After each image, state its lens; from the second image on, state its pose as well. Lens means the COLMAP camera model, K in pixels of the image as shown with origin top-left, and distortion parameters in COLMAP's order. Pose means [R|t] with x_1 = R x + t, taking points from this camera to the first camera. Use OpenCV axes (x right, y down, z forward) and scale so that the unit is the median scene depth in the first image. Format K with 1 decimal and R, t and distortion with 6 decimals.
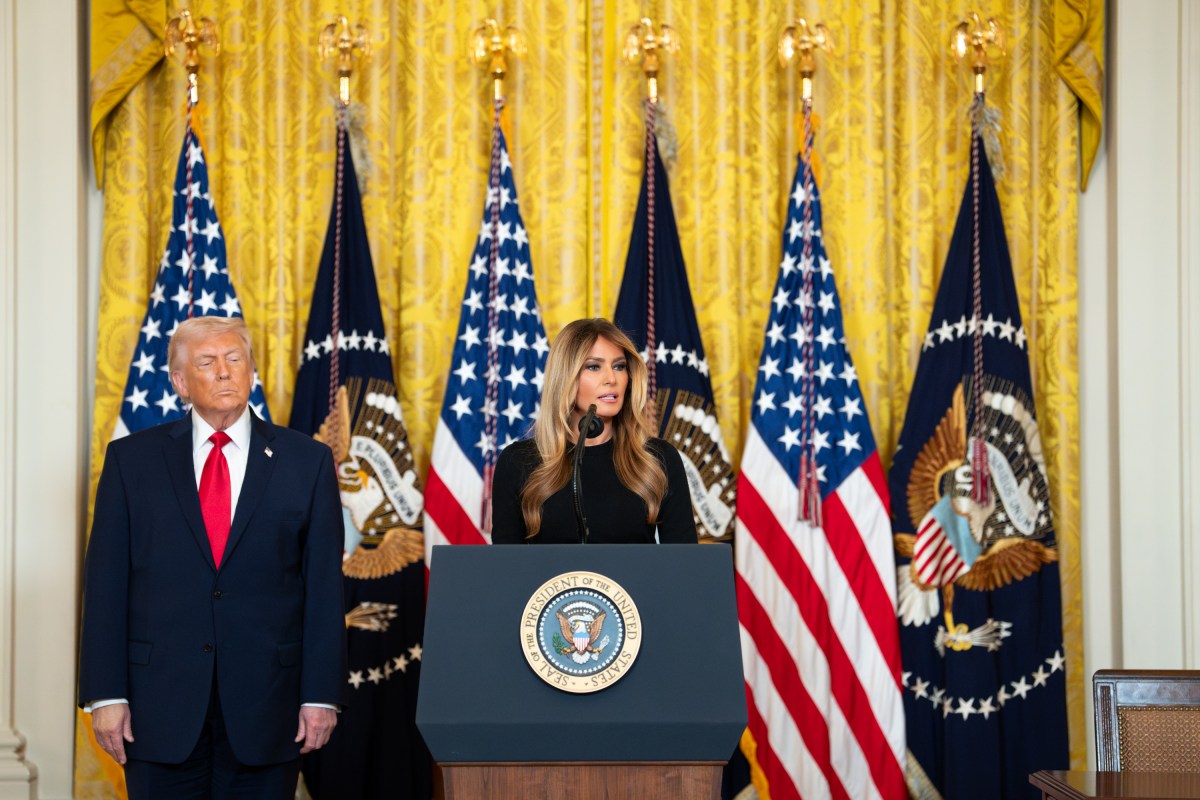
lens RADIAL K [[2859.1, 0, 597.2], [0, 2859.1, 404.1], [0, 0, 1]] dist [0.289528, 0.000000]
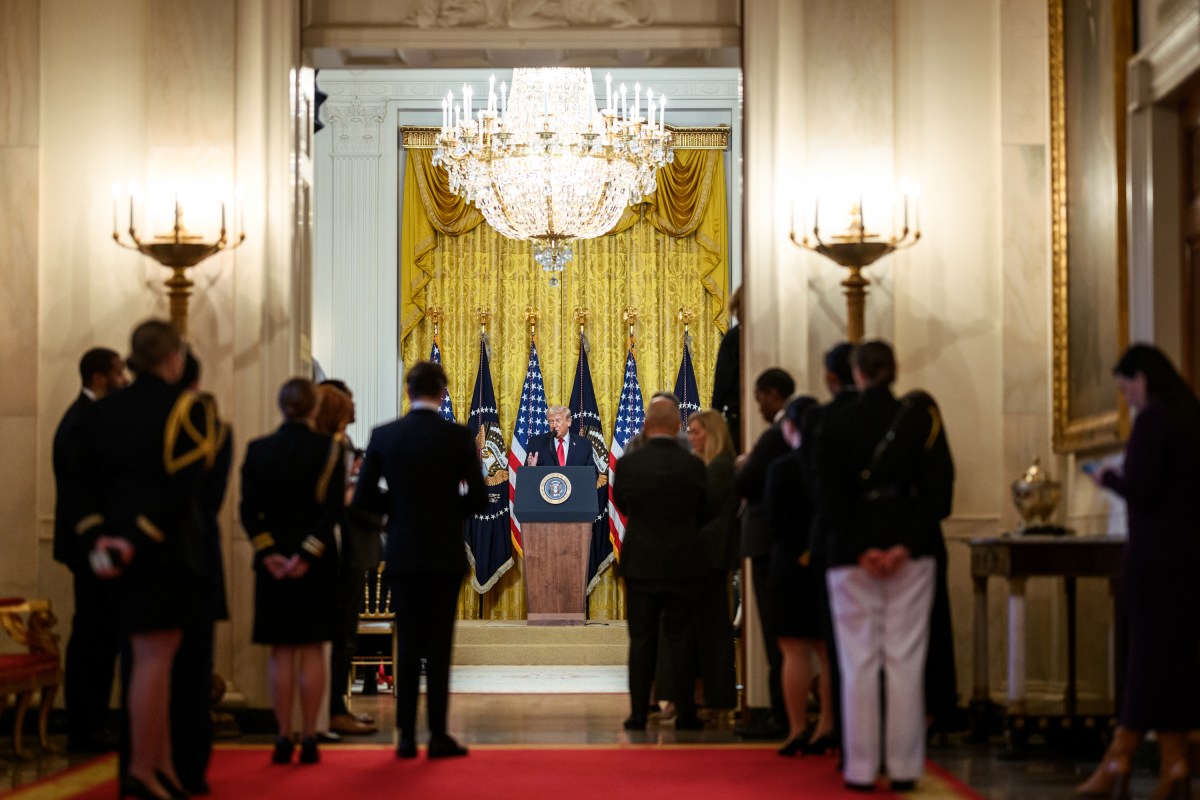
lens RADIAL K [[6800.7, 0, 602.8], [0, 6800.7, 400.0], [0, 0, 1]] dist [0.486576, 0.000000]
pose [[0.999878, 0.001426, -0.015541, 0.156264], [-0.001455, 0.999997, -0.001854, -0.019188], [0.015539, 0.001876, 0.999878, -6.370482]]
